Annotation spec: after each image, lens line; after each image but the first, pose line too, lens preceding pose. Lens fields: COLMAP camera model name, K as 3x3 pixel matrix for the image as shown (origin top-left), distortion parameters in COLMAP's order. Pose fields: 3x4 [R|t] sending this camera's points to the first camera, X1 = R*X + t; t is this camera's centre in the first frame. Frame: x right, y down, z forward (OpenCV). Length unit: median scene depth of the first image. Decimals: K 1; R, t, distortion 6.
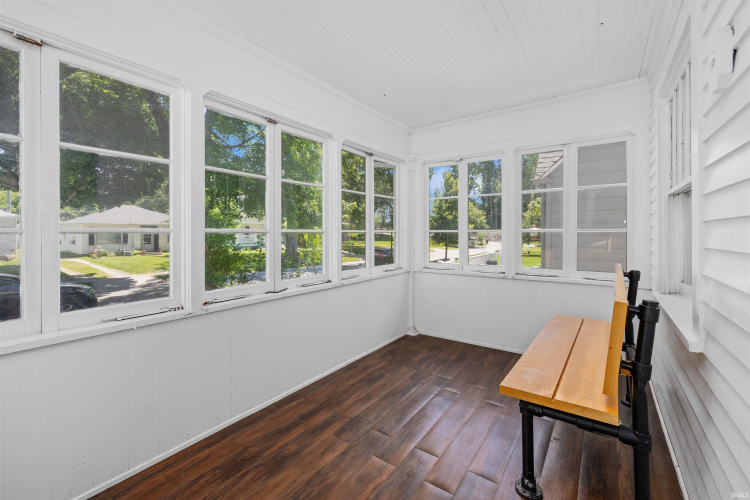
lens RADIAL K [[329.6, 0, 368.6], [0, 329.6, 232.7], [0, 0, 1]] dist [0.014489, 0.000117]
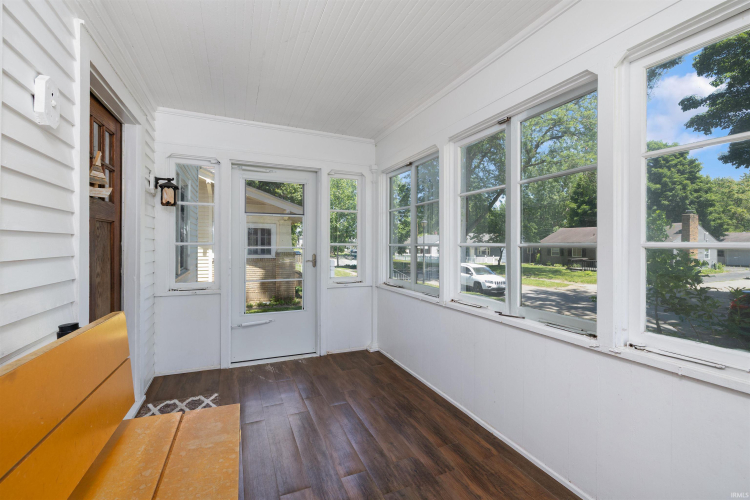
lens RADIAL K [[329.6, 0, 375.0], [0, 329.6, 246.9], [0, 0, 1]] dist [0.014489, 0.000117]
pose [[-0.519773, -0.002329, -0.854301, 0.783689], [-0.005146, 0.999987, 0.000404, 0.001688], [0.854289, 0.004607, -0.519778, 1.415319]]
